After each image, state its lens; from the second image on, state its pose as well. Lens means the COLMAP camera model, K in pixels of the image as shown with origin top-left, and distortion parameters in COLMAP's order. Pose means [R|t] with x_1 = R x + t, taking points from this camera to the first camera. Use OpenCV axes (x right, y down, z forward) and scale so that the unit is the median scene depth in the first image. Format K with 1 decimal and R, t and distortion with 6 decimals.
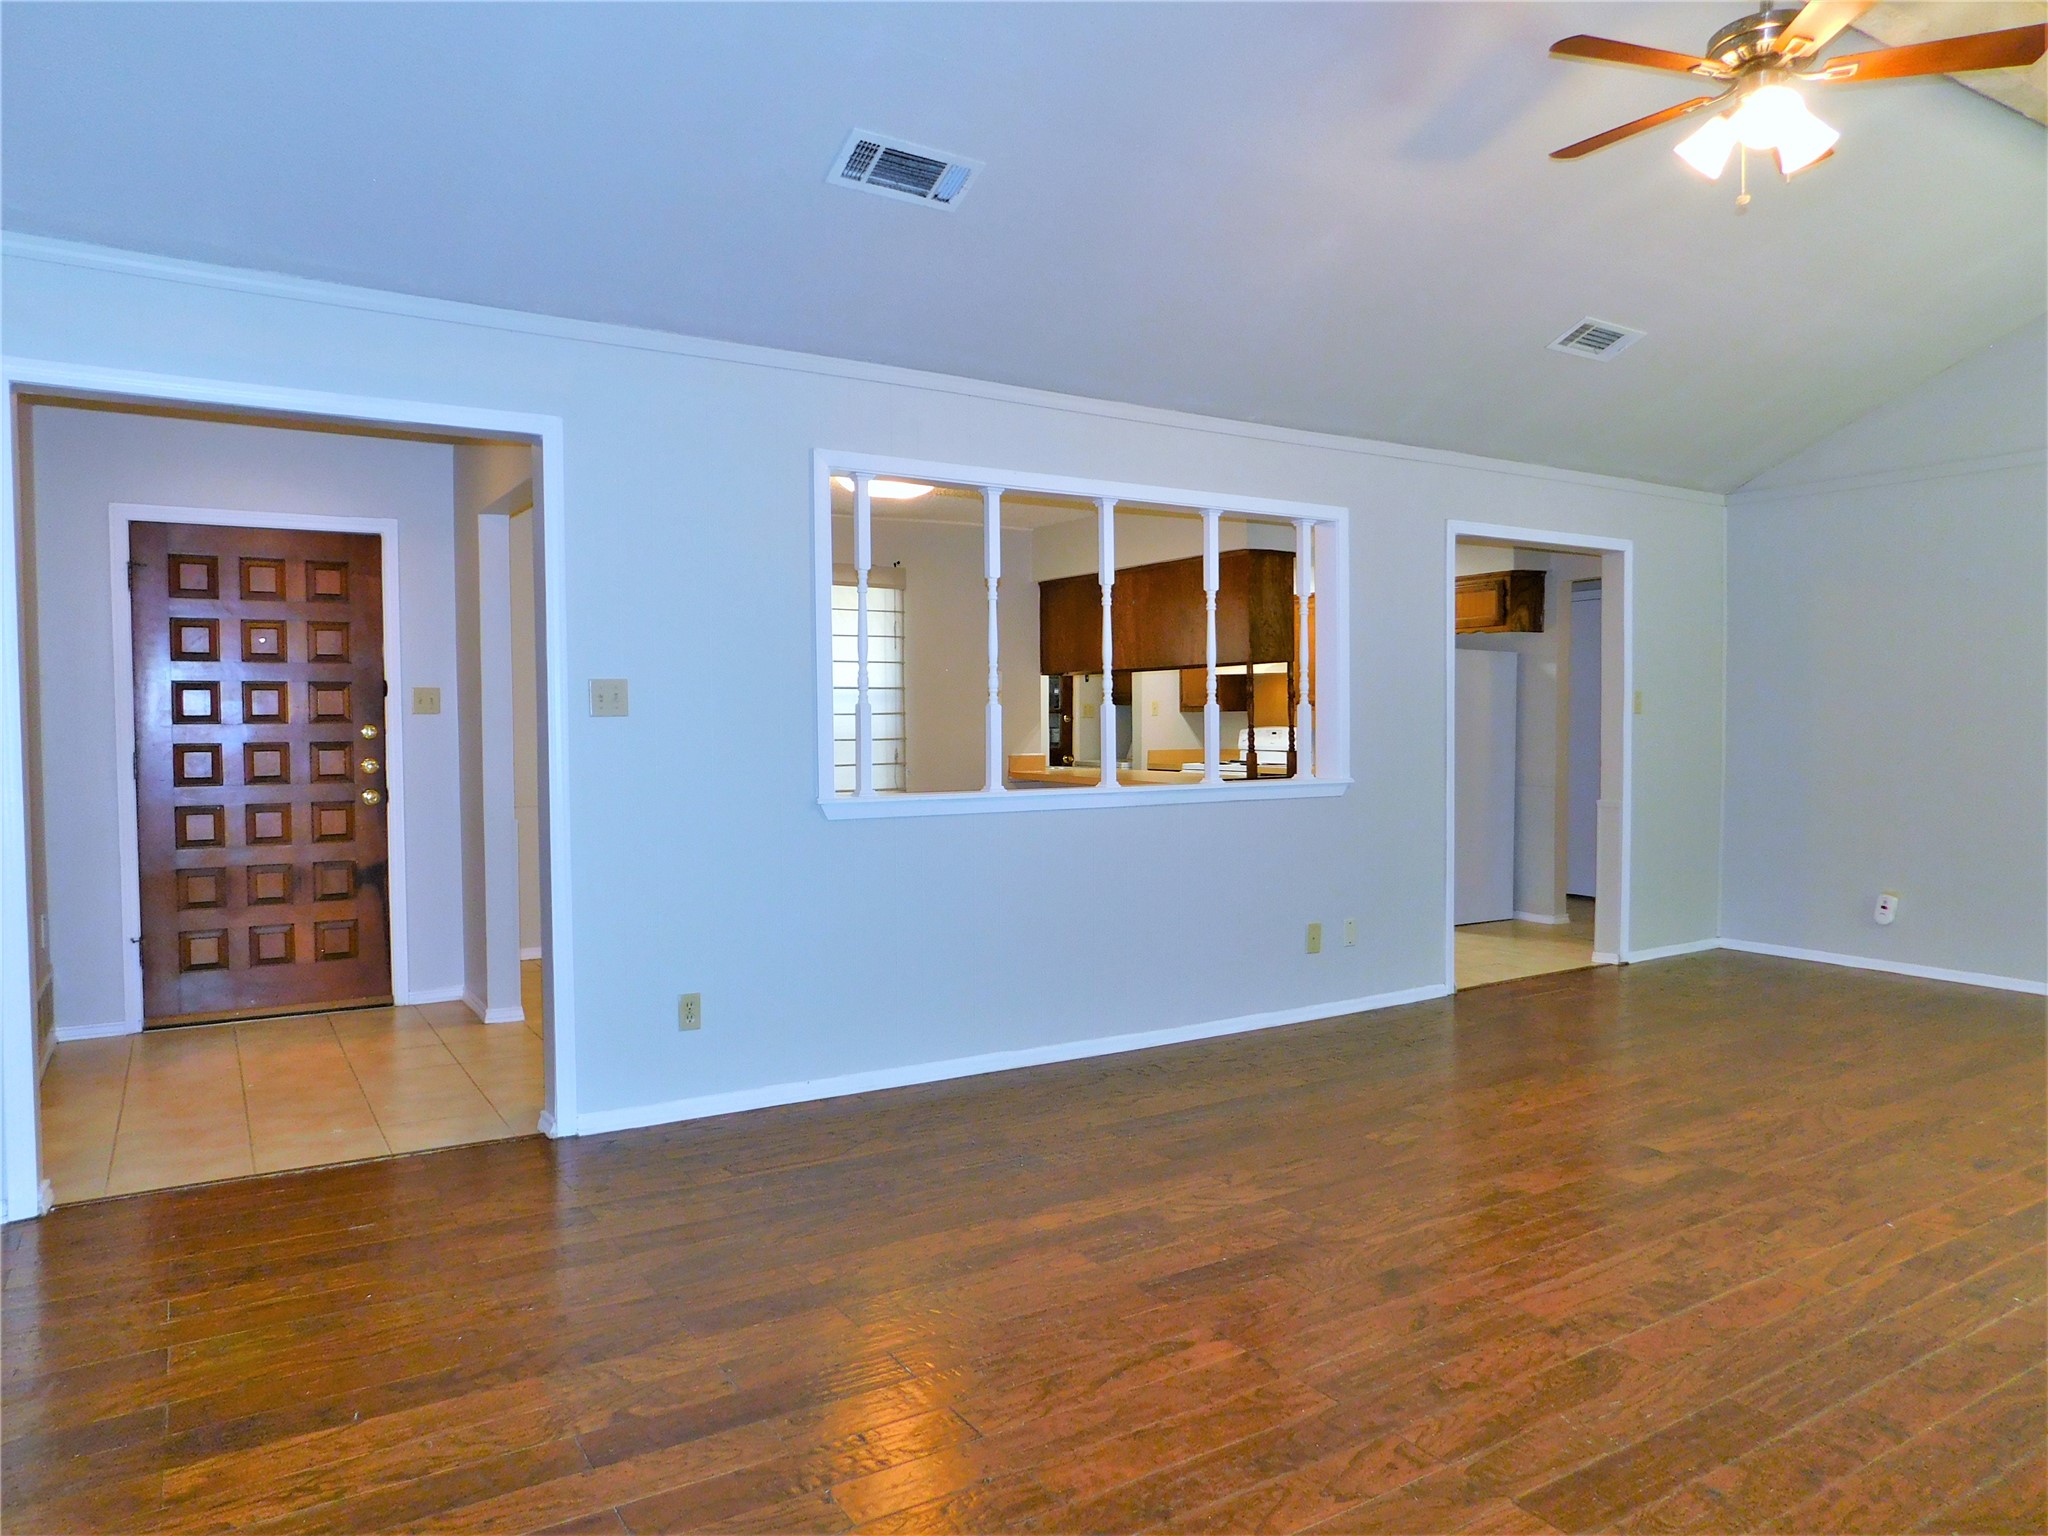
lens RADIAL K [[1358.0, 0, 1027.9], [0, 1358.0, 767.5], [0, 0, 1]] dist [-0.037748, 0.027510]
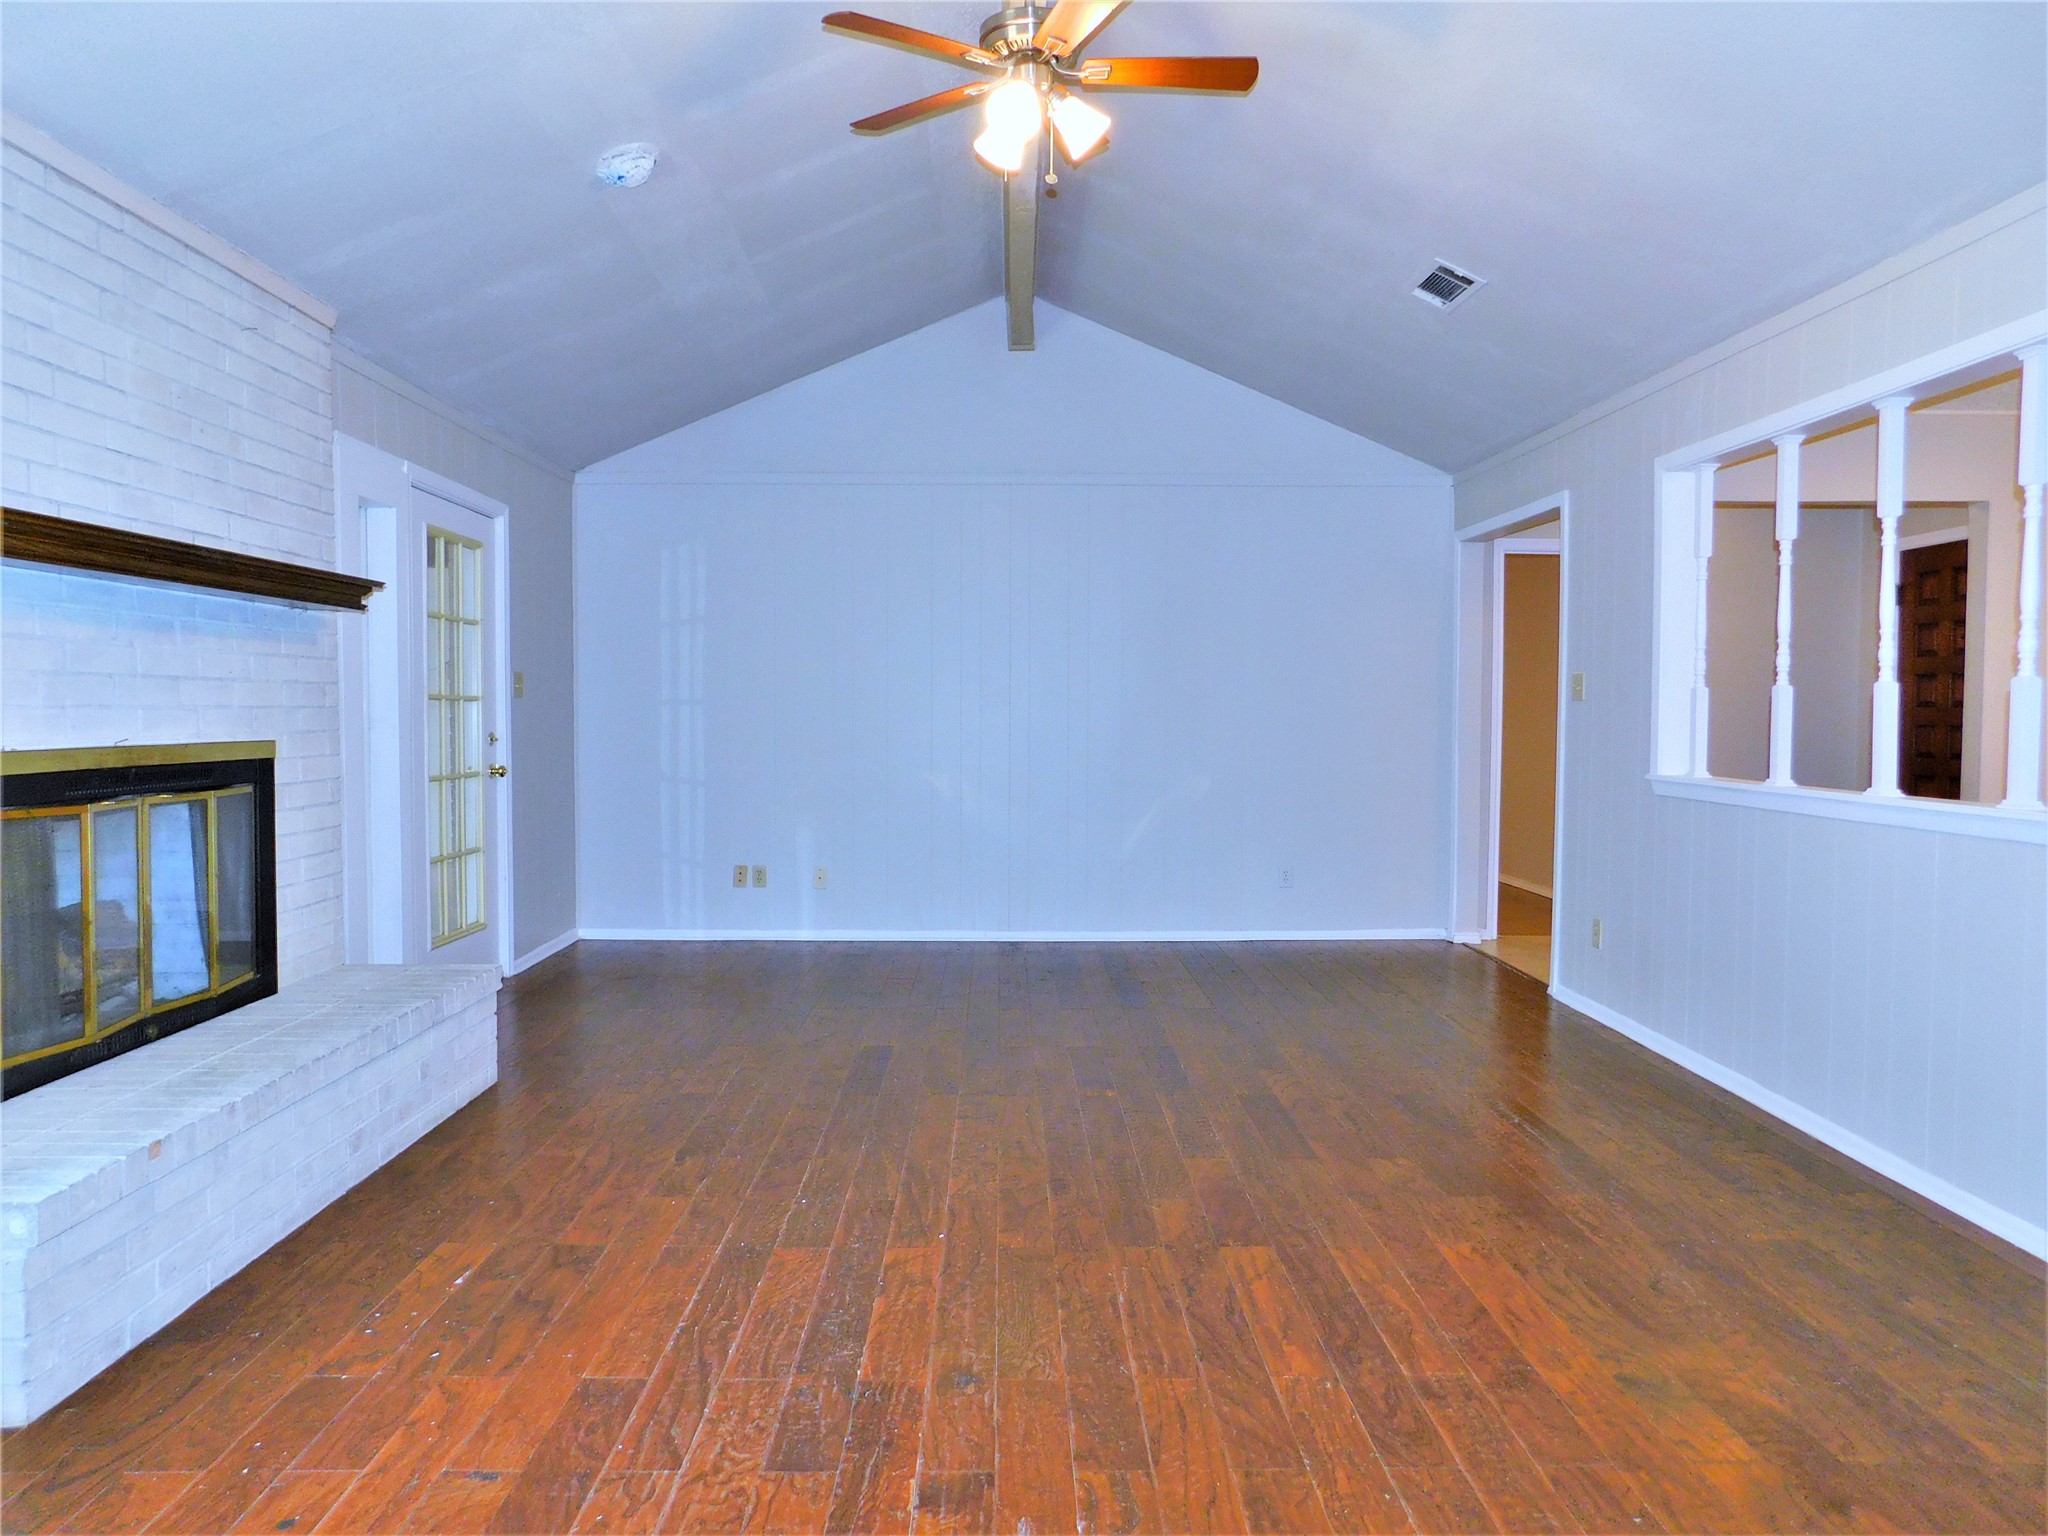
lens RADIAL K [[1358.0, 0, 1028.9], [0, 1358.0, 760.7], [0, 0, 1]] dist [-0.037748, 0.027510]
pose [[-0.523543, 0.035757, -0.851249, 1.266407], [-0.030991, 0.997659, 0.060967, -0.047833], [0.851436, 0.058300, -0.521209, 1.374239]]
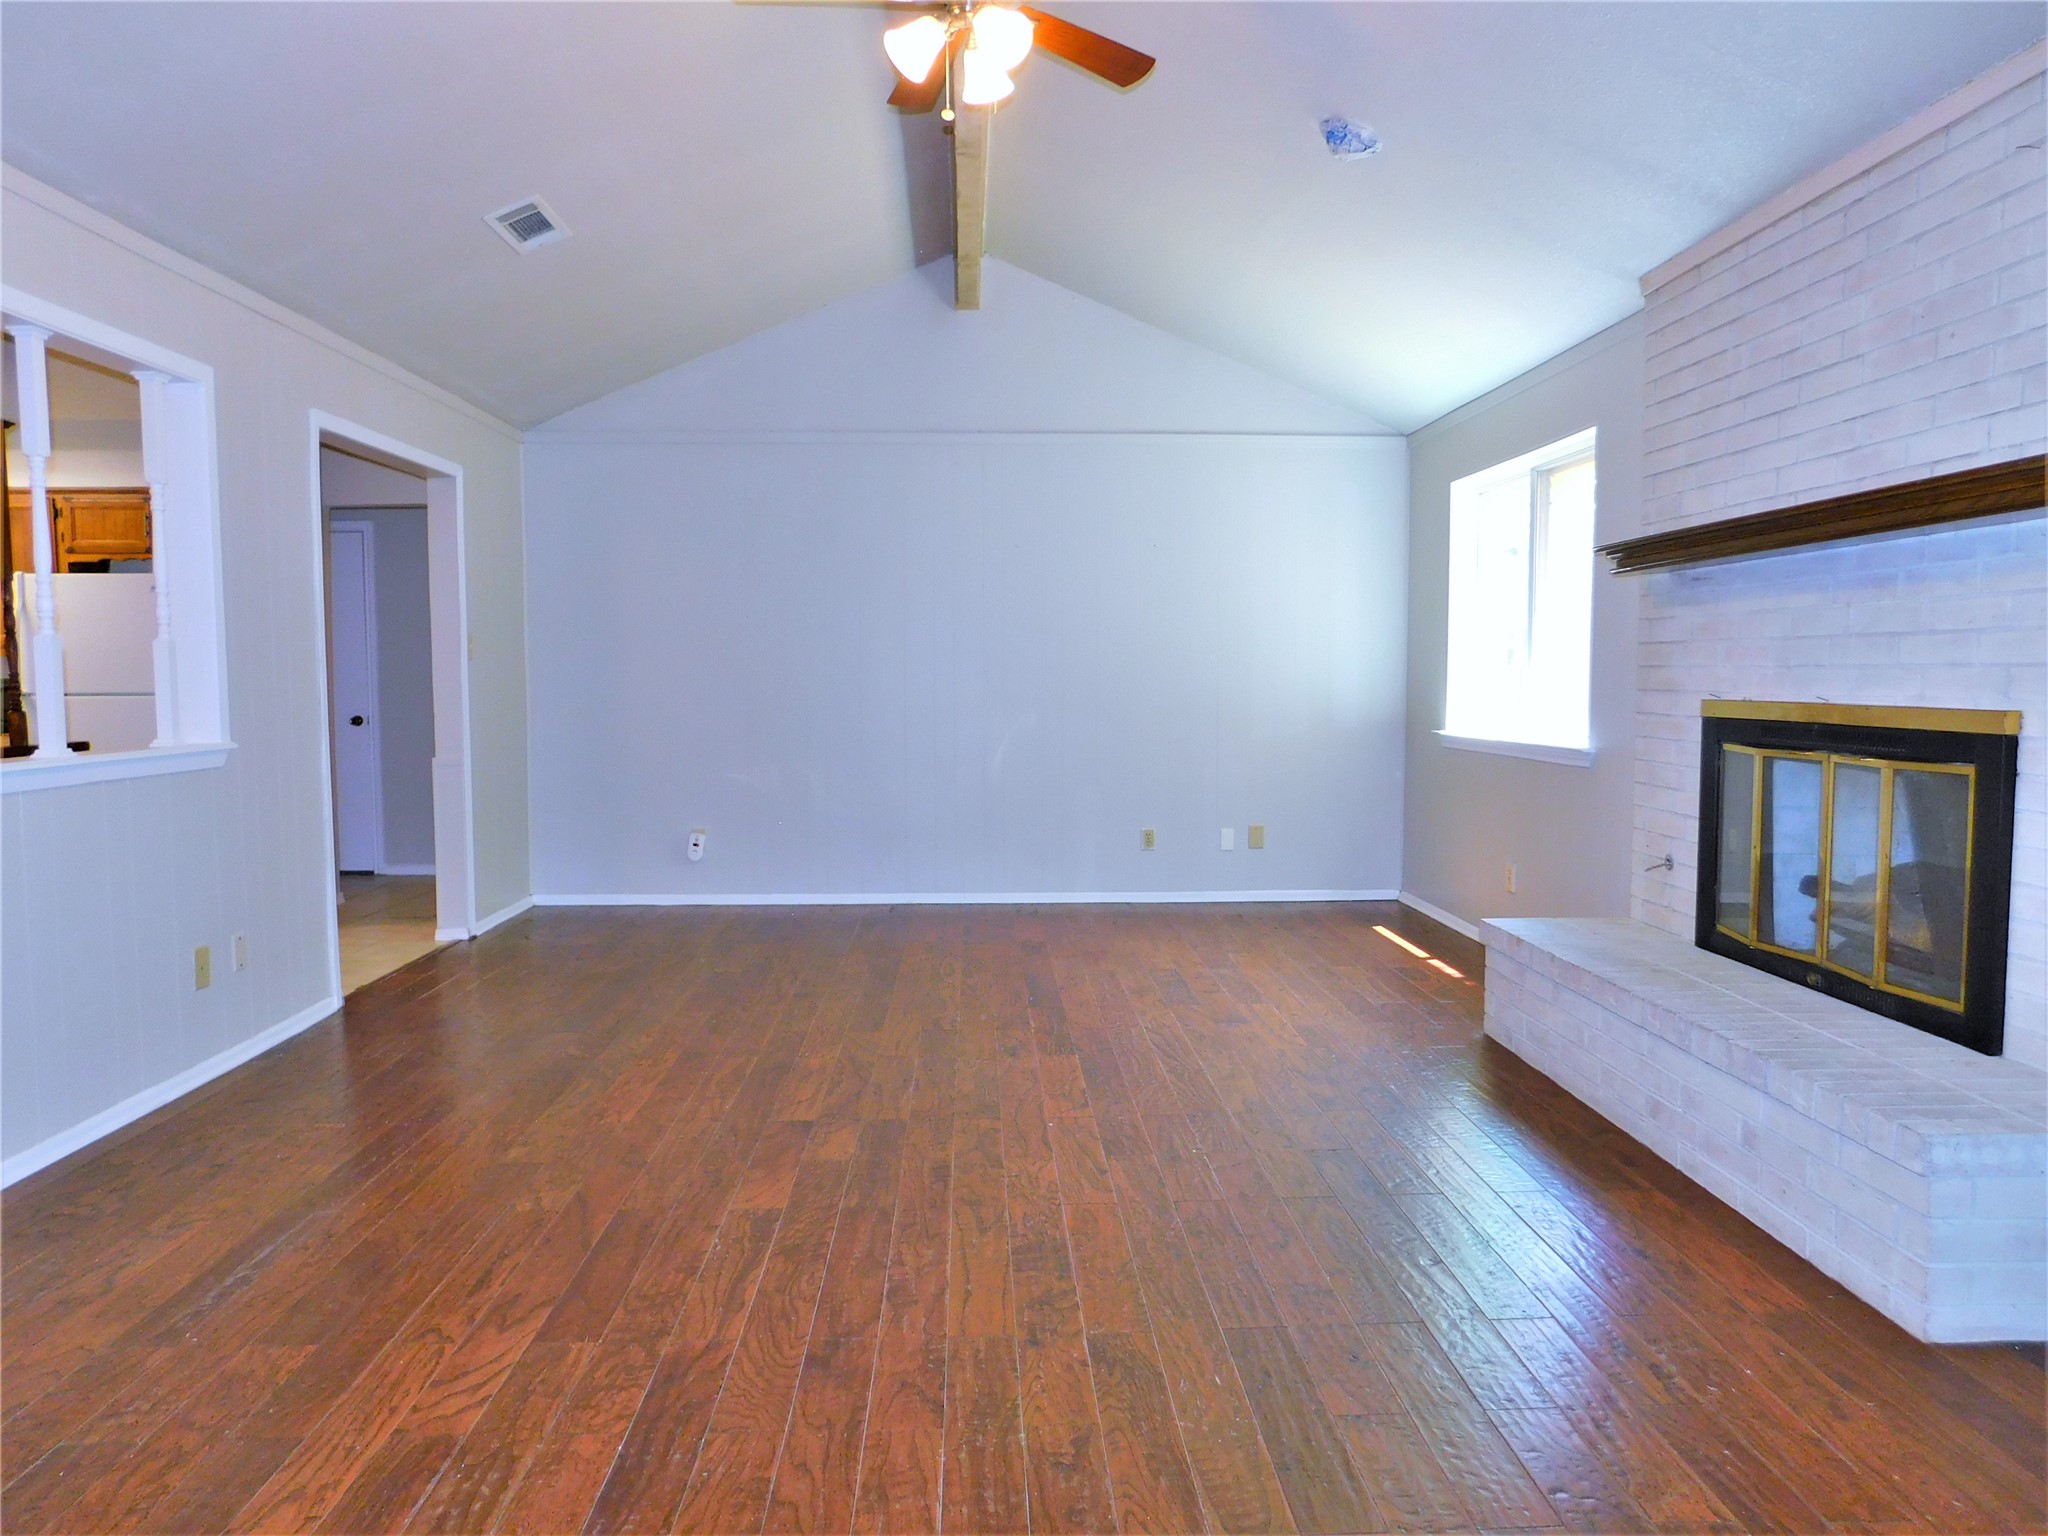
lens RADIAL K [[1358.0, 0, 1035.0], [0, 1358.0, 764.8], [0, 0, 1]] dist [-0.037748, 0.027510]
pose [[0.500053, -0.054840, 0.864257, -0.267555], [0.028850, 0.998494, 0.046665, -0.001945], [-0.865514, 0.001599, 0.500882, 0.413372]]
